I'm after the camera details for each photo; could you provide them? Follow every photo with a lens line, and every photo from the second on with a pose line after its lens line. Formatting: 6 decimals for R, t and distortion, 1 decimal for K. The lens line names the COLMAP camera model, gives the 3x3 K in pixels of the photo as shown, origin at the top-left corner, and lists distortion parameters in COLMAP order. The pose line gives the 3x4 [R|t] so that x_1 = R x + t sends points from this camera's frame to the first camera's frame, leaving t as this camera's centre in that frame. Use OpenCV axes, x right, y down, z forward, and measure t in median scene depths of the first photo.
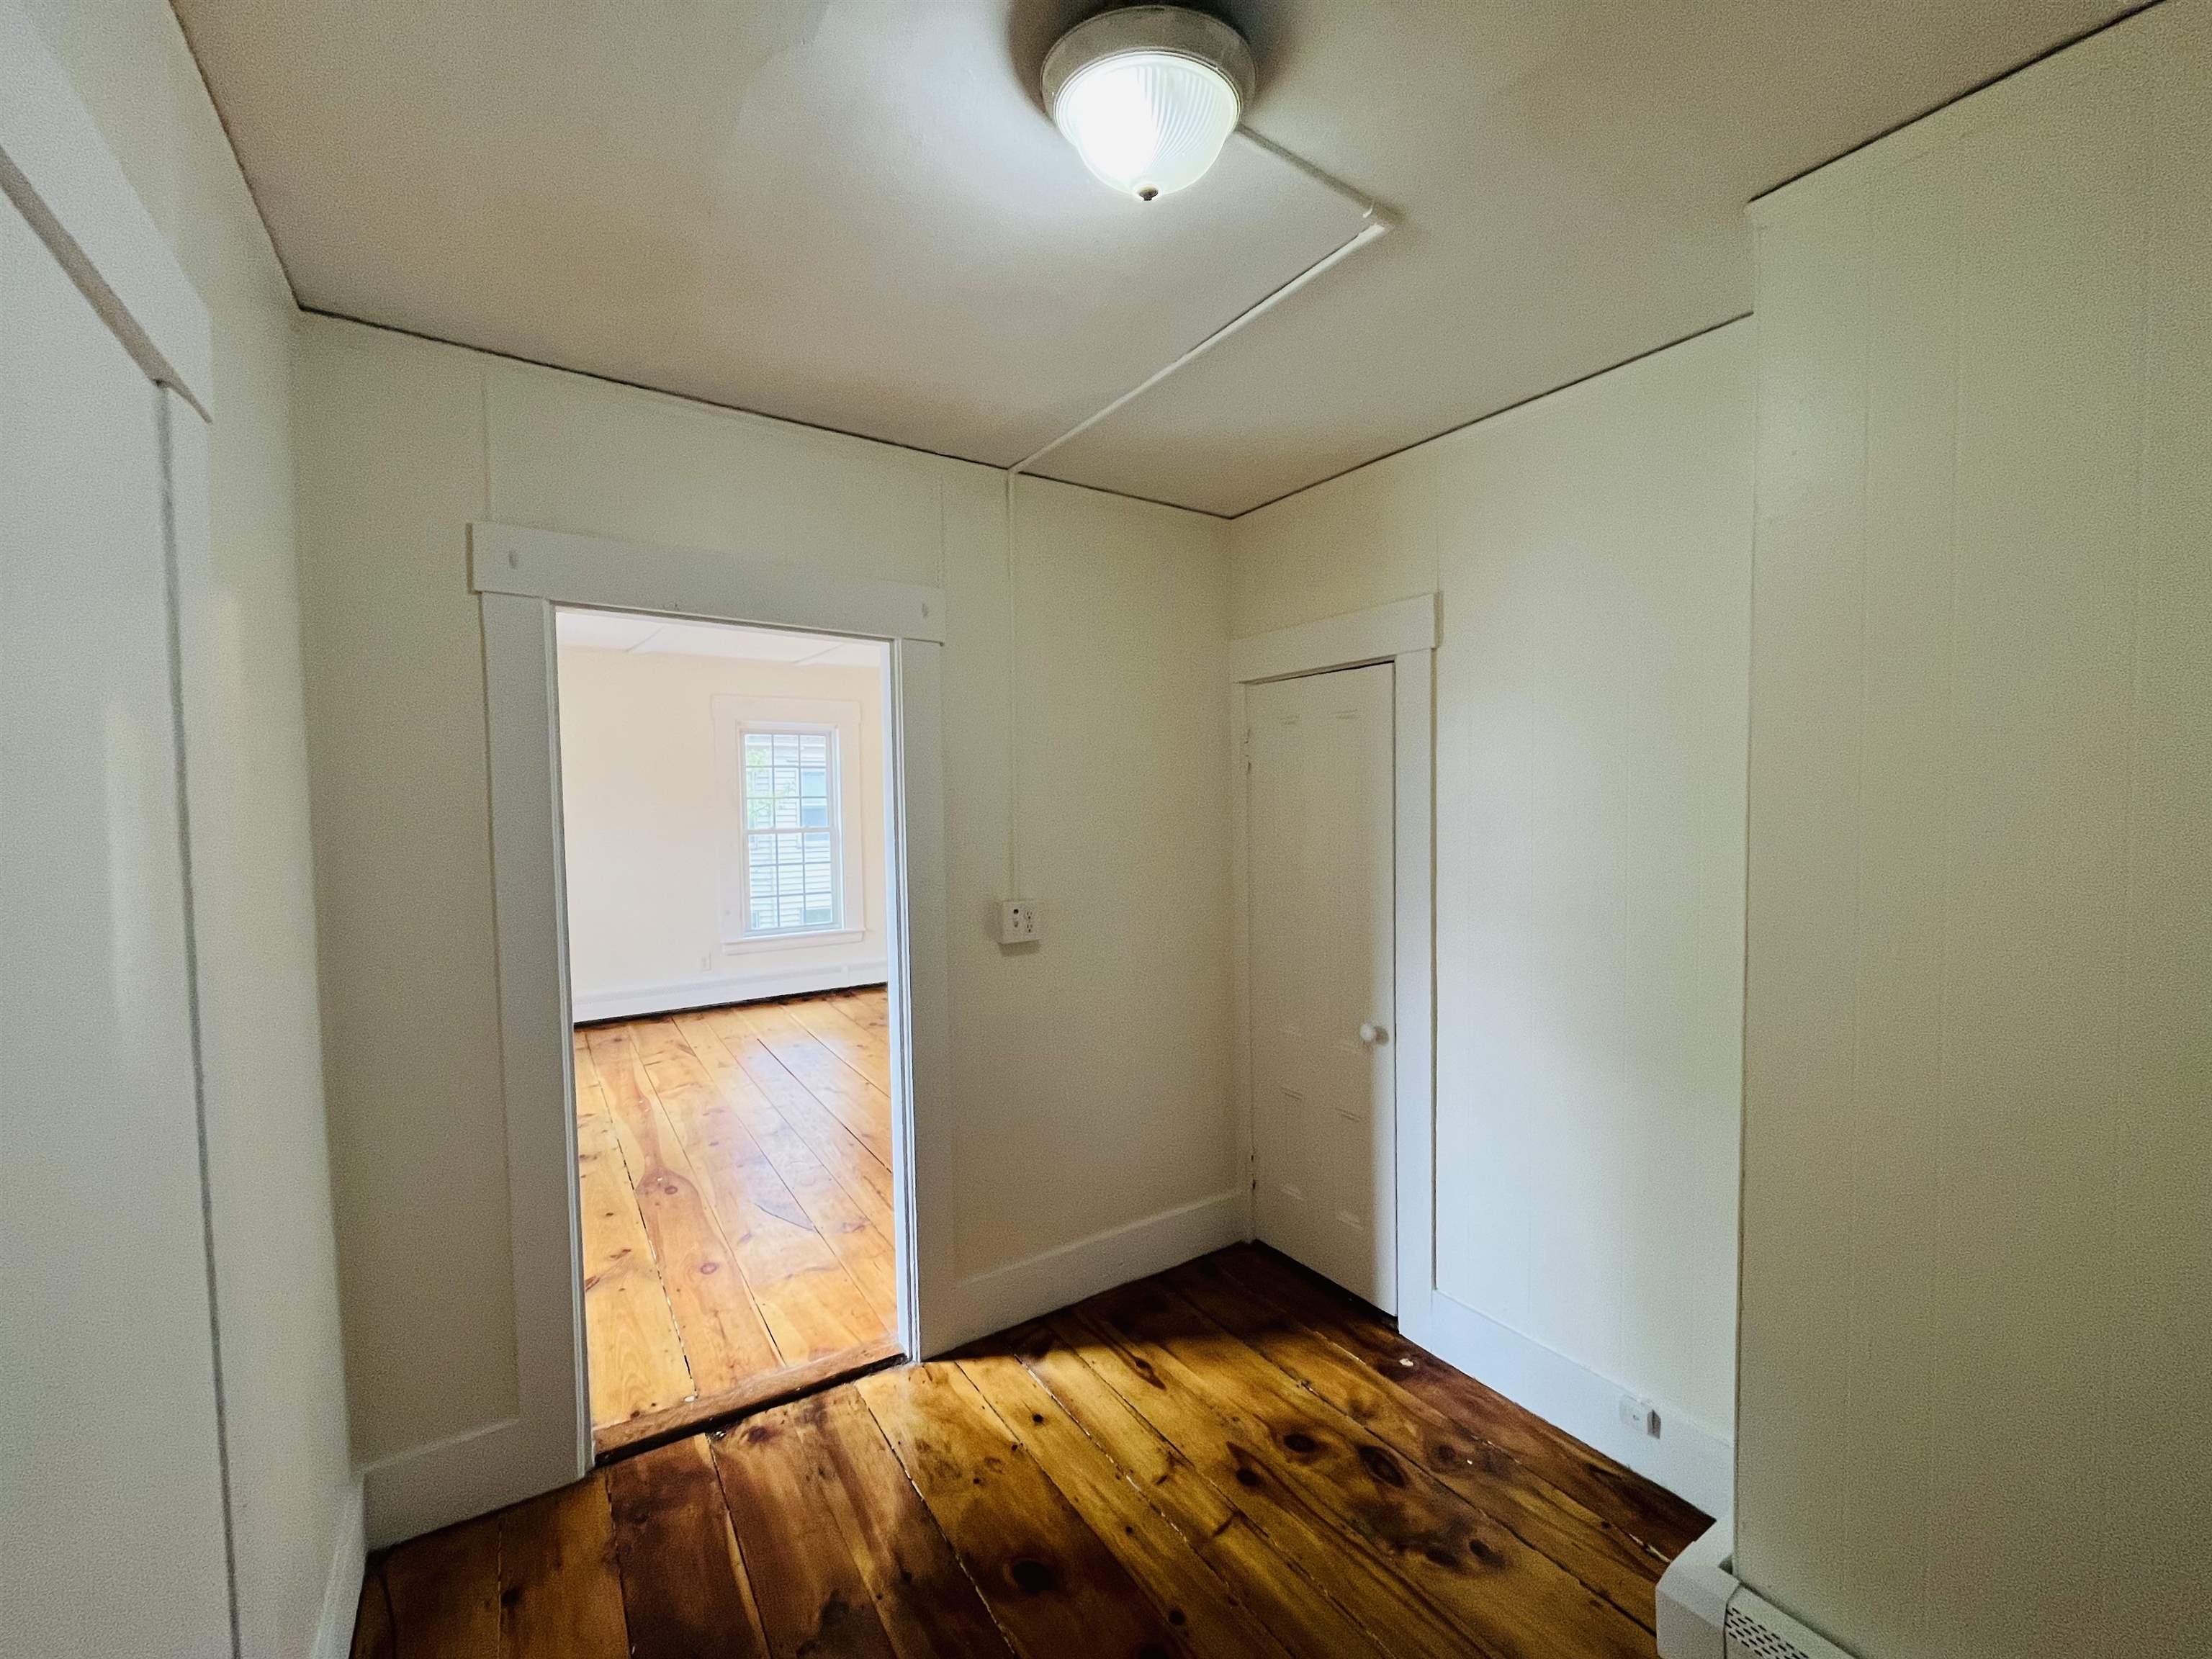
lens RADIAL K [[891.3, 0, 1115.4], [0, 891.3, 834.2], [0, 0, 1]] dist [-0.003220, -0.000037]
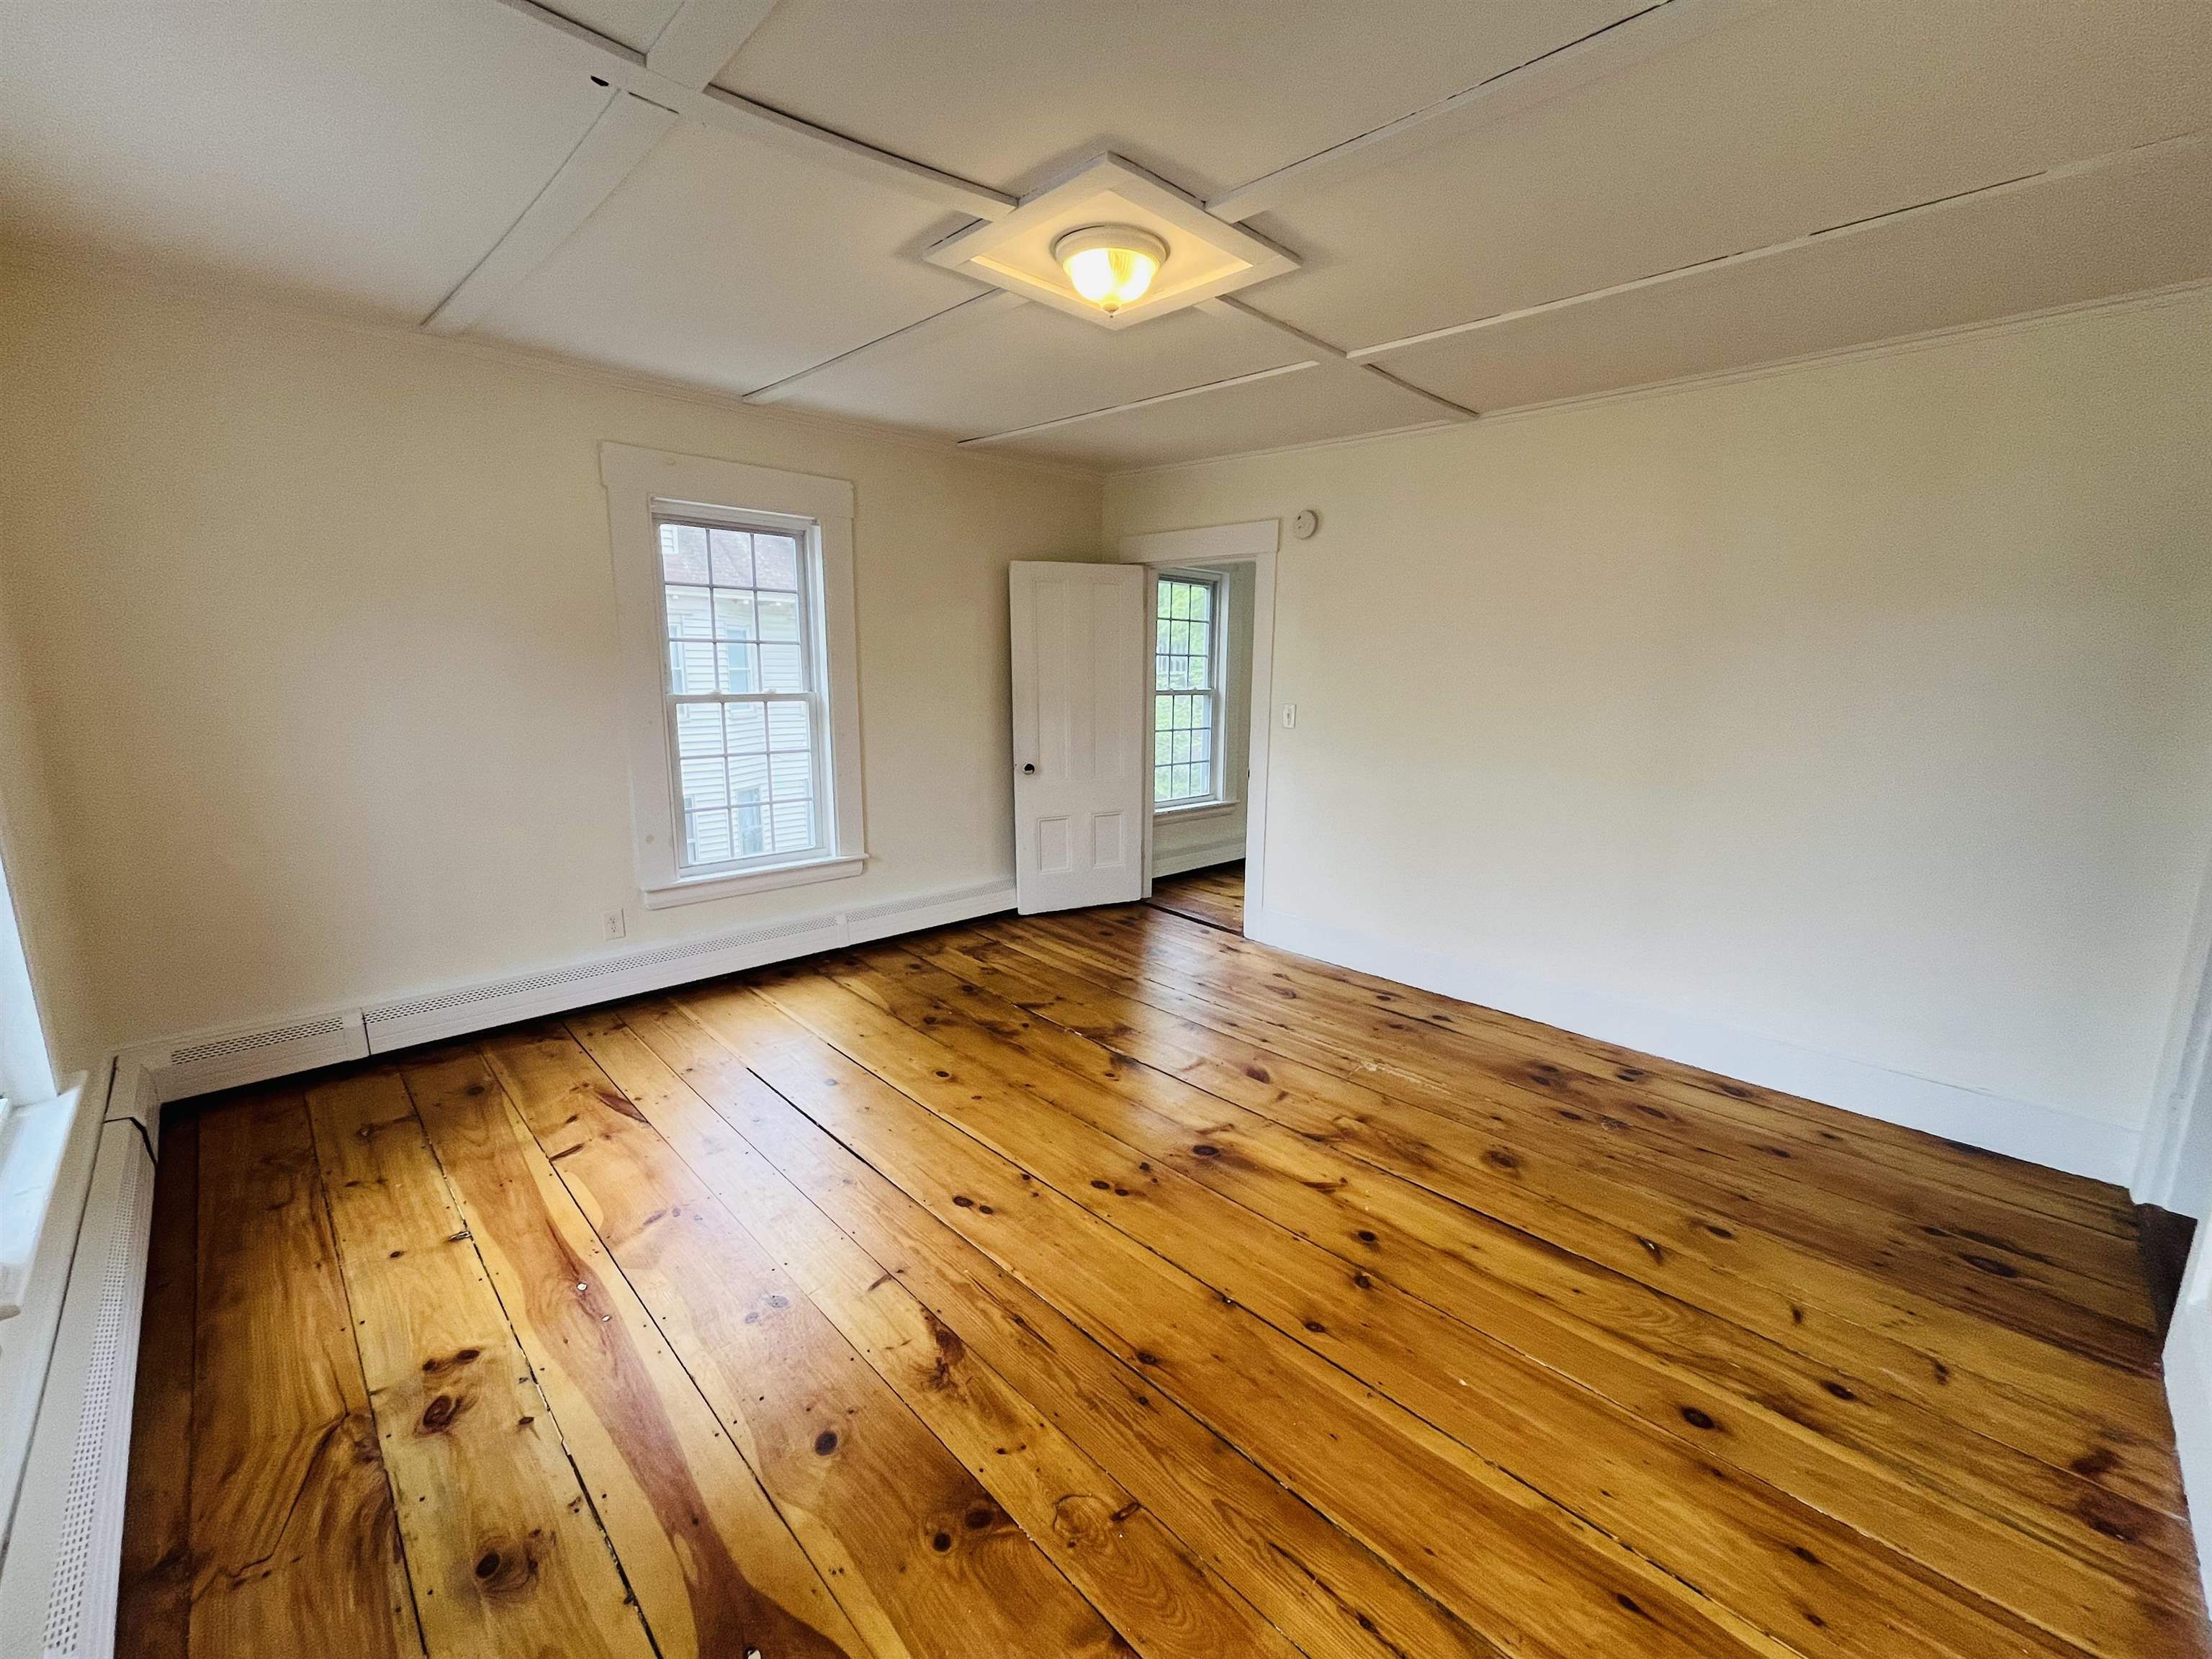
lens RADIAL K [[891.3, 0, 1096.8], [0, 891.3, 828.3], [0, 0, 1]] dist [-0.003220, -0.000037]
pose [[0.983640, -0.001457, 0.180141, -0.299645], [-0.021913, 0.991574, 0.127677, 0.003085], [-0.178809, -0.129536, 0.975319, 0.454118]]
